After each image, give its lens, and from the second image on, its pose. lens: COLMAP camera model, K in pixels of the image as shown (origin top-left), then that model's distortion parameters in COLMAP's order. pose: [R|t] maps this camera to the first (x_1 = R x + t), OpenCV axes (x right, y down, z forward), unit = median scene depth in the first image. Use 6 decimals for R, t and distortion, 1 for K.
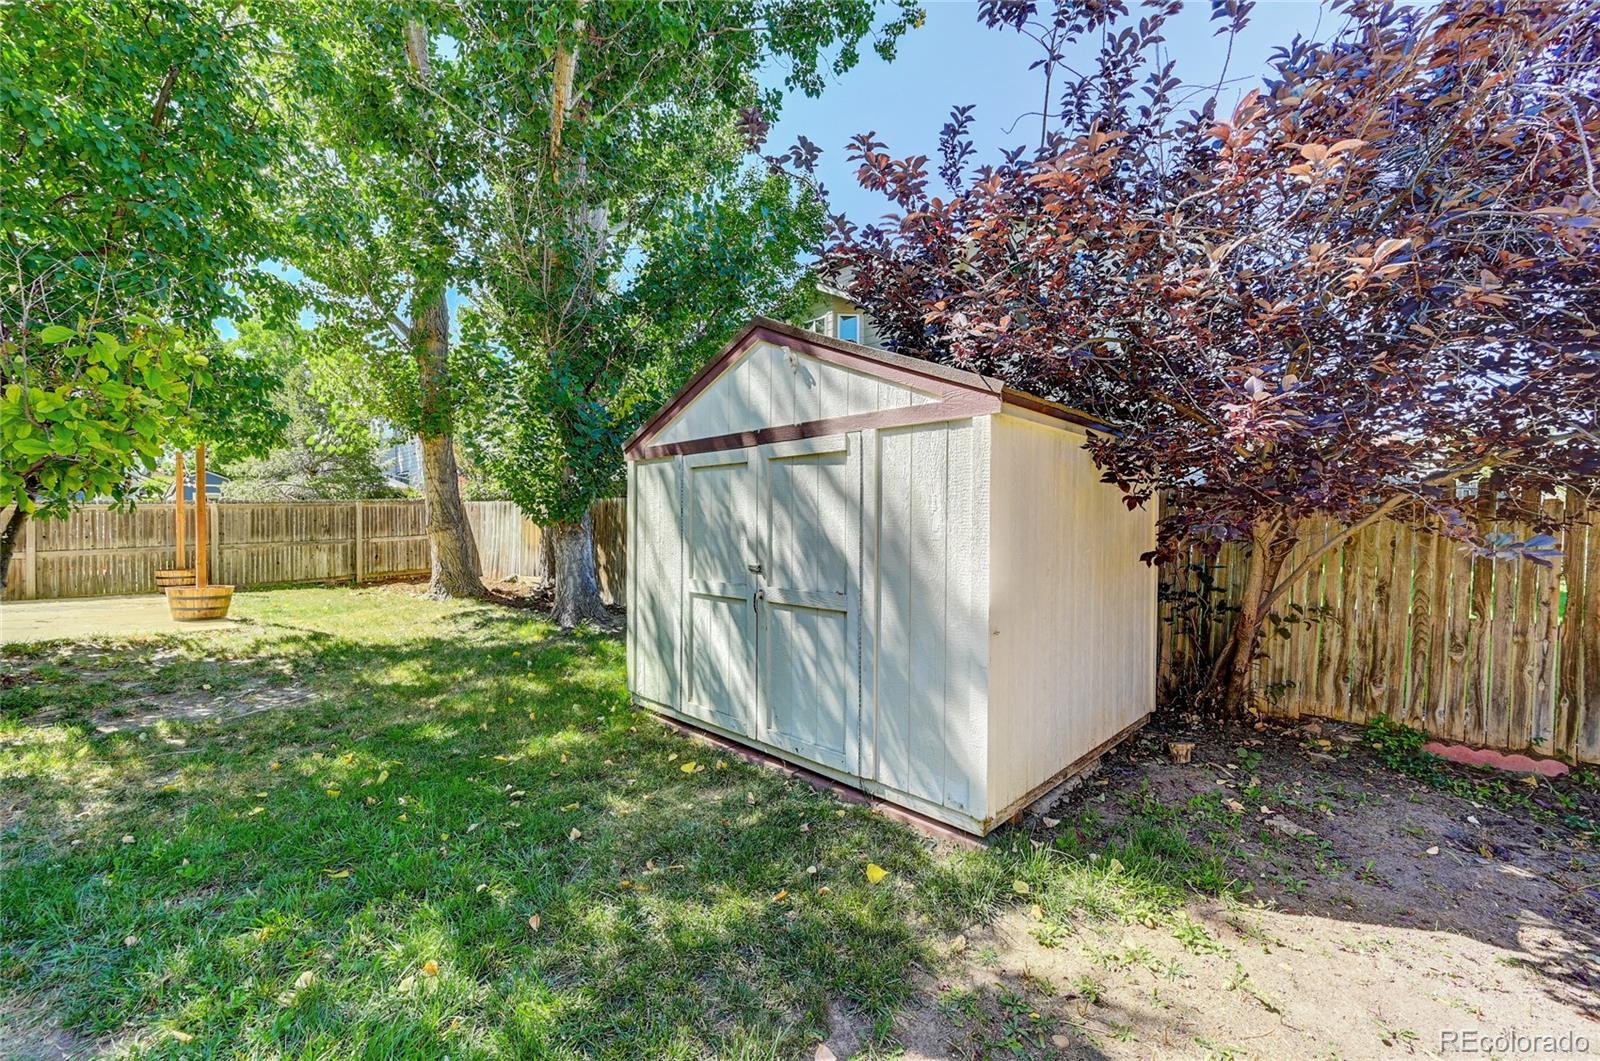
lens RADIAL K [[626.5, 0, 794.9], [0, 626.5, 531.7], [0, 0, 1]] dist [-0.000585, -0.000071]
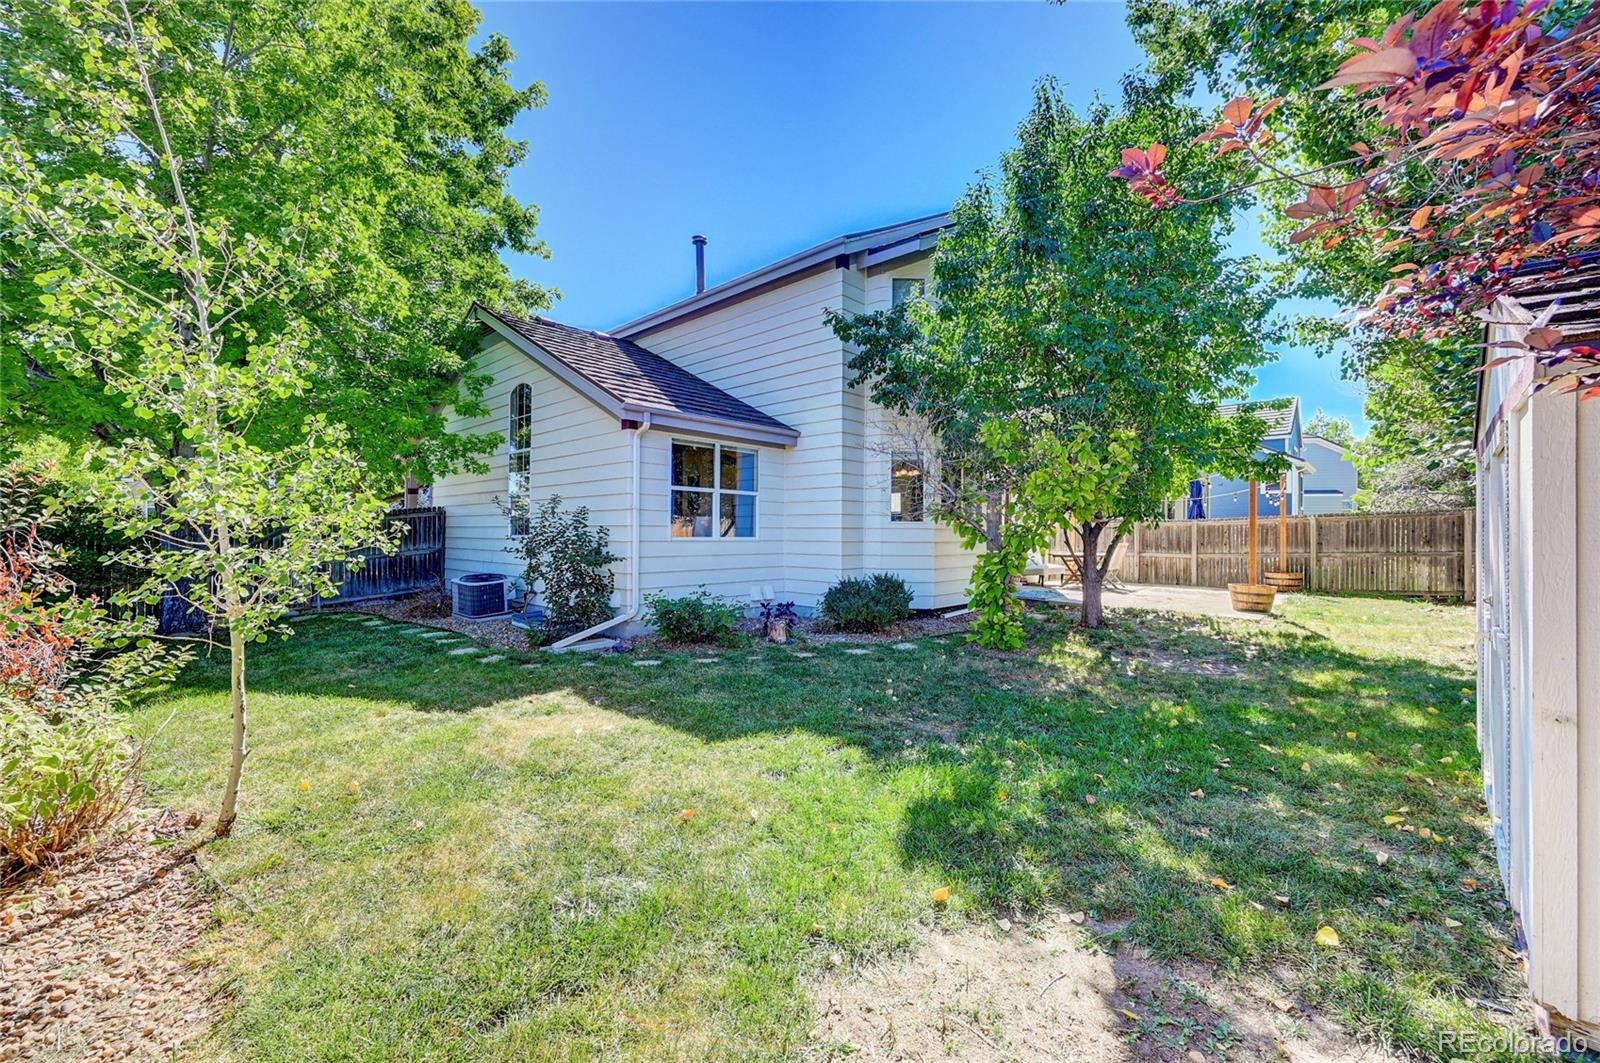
lens RADIAL K [[626.5, 0, 803.0], [0, 626.5, 529.1], [0, 0, 1]] dist [-0.000585, -0.000071]
pose [[0.017198, -0.009125, -0.999810, 0.548645], [-0.009403, 0.999913, -0.009288, -0.008927], [0.999808, 0.009561, 0.017111, 0.129269]]
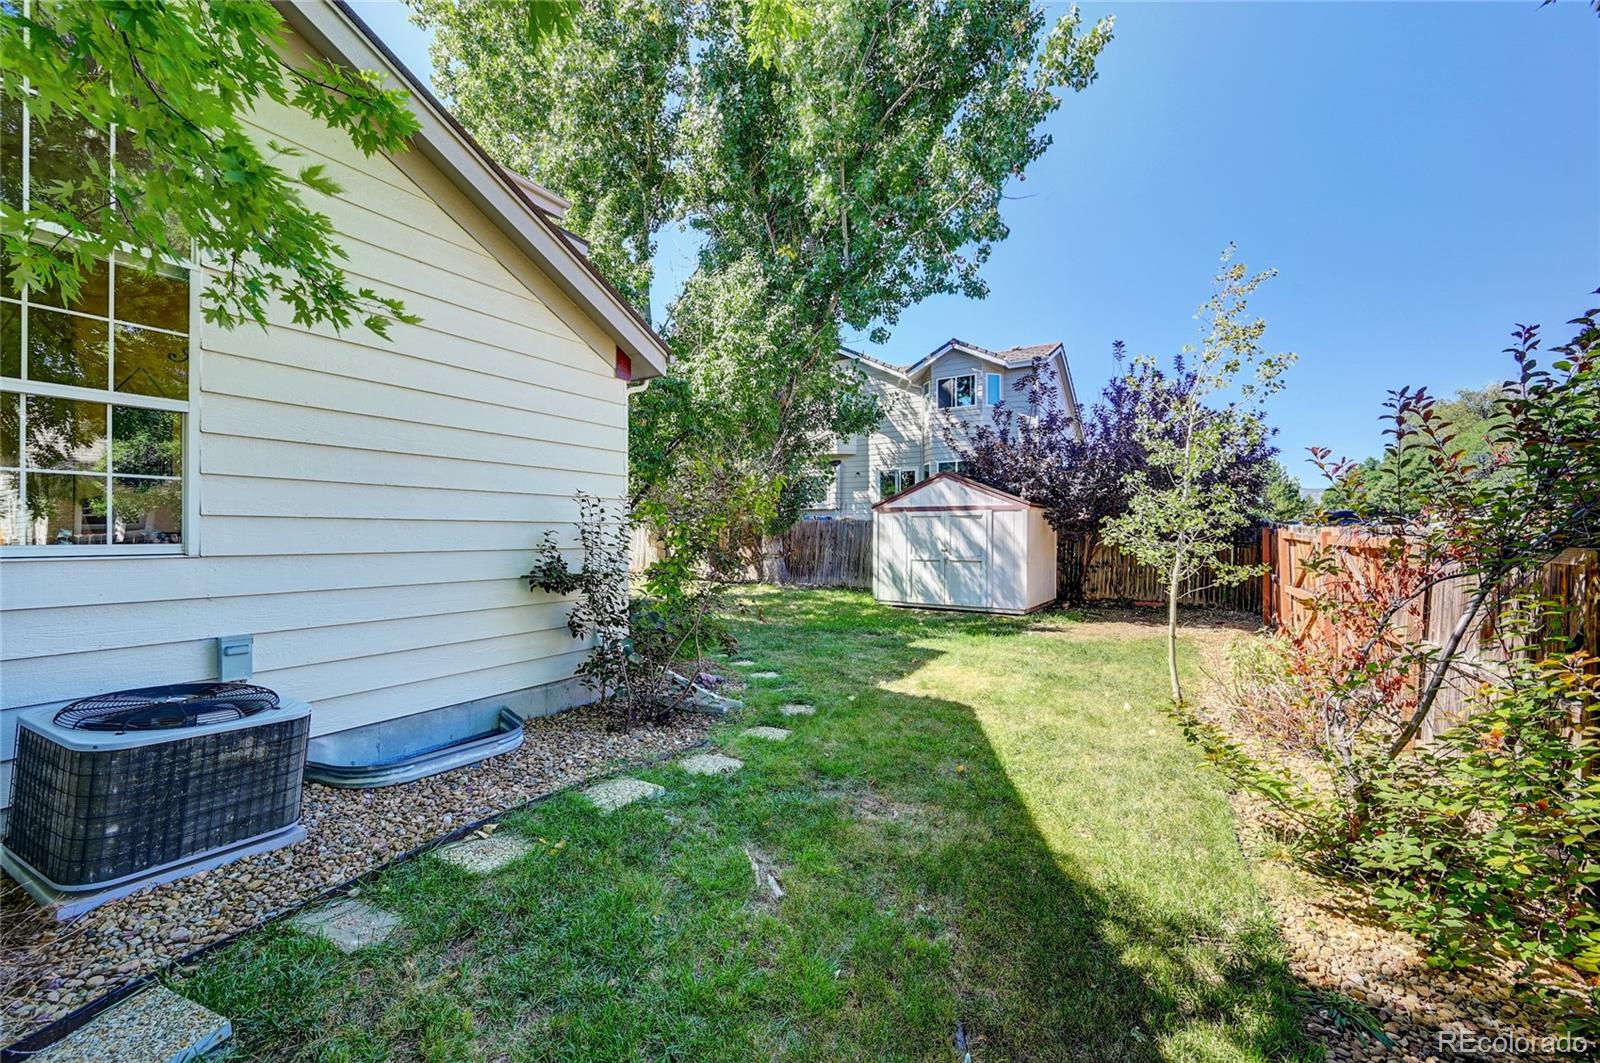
lens RADIAL K [[626.5, 0, 806.3], [0, 626.5, 532.8], [0, 0, 1]] dist [-0.000585, -0.000071]
pose [[0.978654, -0.002252, 0.205503, -1.300435], [0.003590, 0.999975, -0.006137, -0.011179], [-0.205484, 0.006744, 0.978637, -1.812508]]
